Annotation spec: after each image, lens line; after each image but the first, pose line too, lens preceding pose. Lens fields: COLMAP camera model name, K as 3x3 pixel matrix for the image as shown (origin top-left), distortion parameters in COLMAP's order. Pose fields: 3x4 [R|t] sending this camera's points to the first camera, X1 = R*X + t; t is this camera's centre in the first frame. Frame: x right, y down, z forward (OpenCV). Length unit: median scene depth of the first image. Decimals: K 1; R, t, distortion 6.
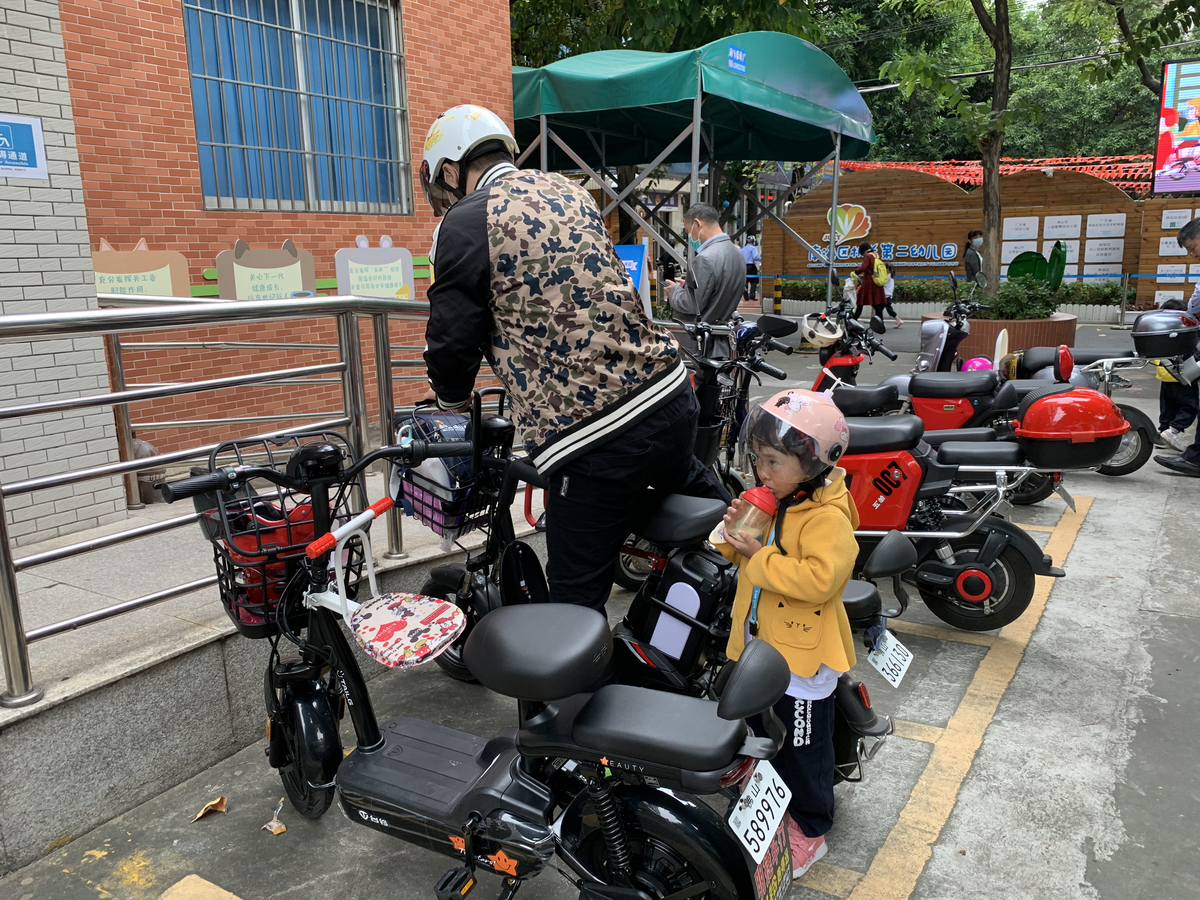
lens RADIAL K [[925.2, 0, 598.7], [0, 925.2, 448.1], [0, 0, 1]] dist [-0.002335, 0.013090]
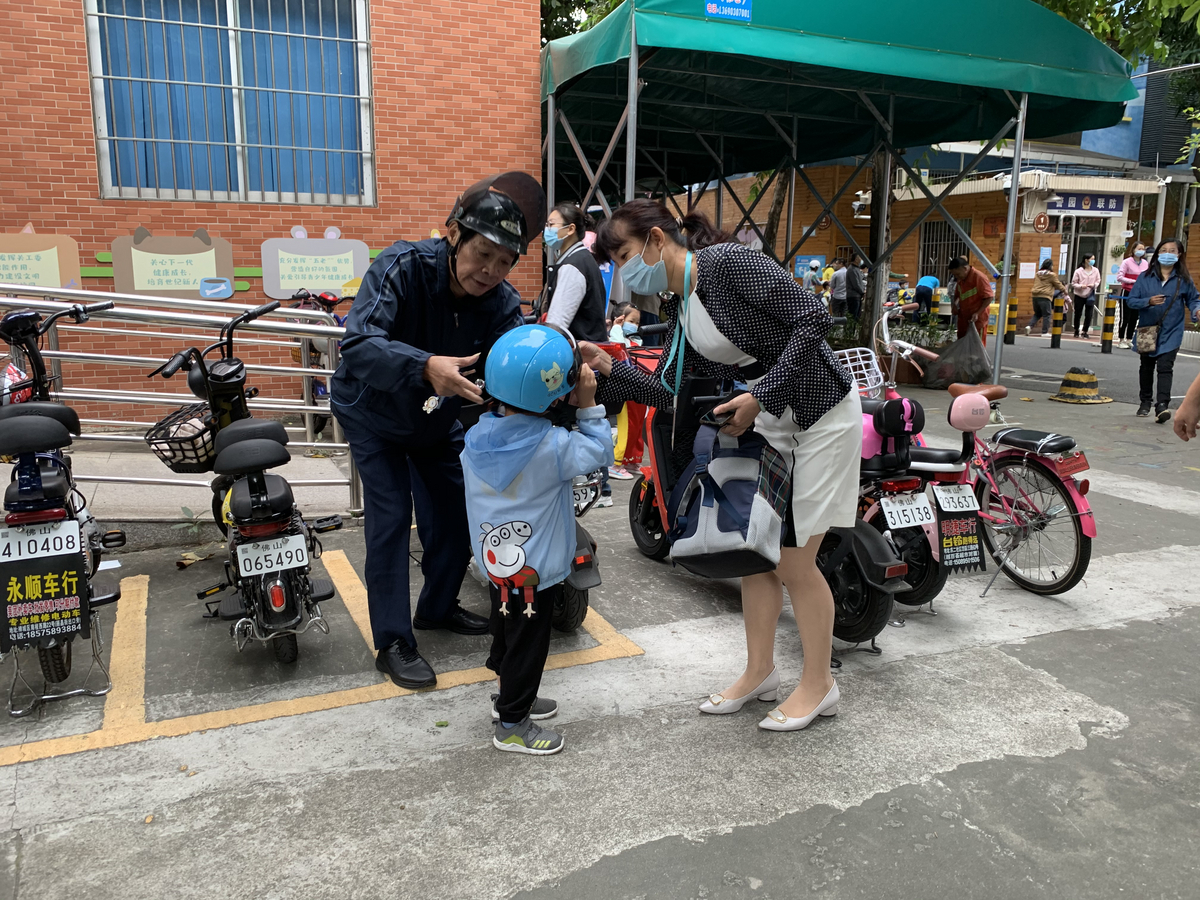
lens RADIAL K [[925.2, 0, 591.2], [0, 925.2, 439.1], [0, 0, 1]] dist [-0.002335, 0.013090]
pose [[0.830437, 0.125277, -0.542844, 0.638330], [-0.137990, 0.990280, 0.017441, -0.069079], [0.539752, 0.060423, 0.839653, 0.379793]]
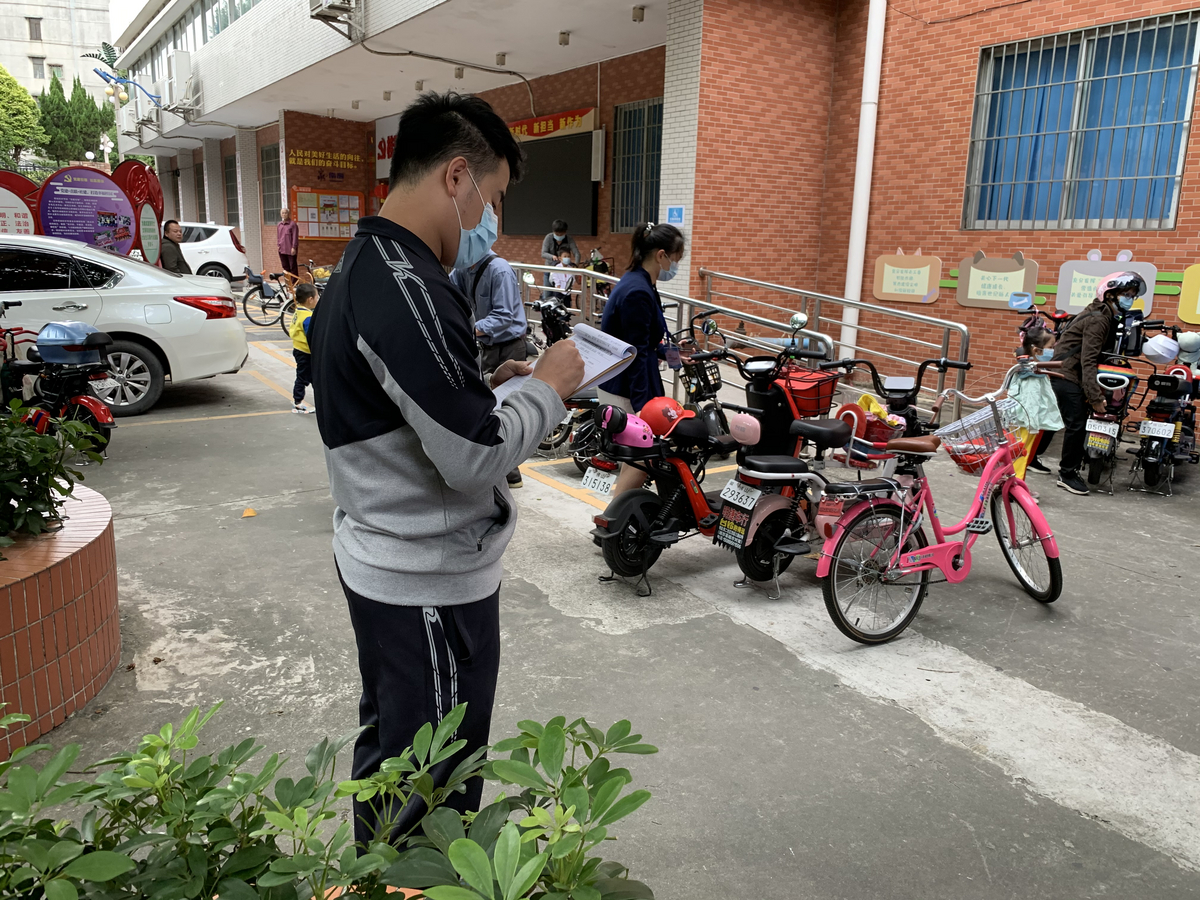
lens RADIAL K [[925.2, 0, 598.2], [0, 925.2, 447.0], [0, 0, 1]] dist [-0.002335, 0.013090]
pose [[-0.406938, 0.211241, -0.888695, 1.122893], [-0.203820, 0.927367, 0.313764, -0.261687], [0.890426, 0.308817, -0.334326, 1.008179]]
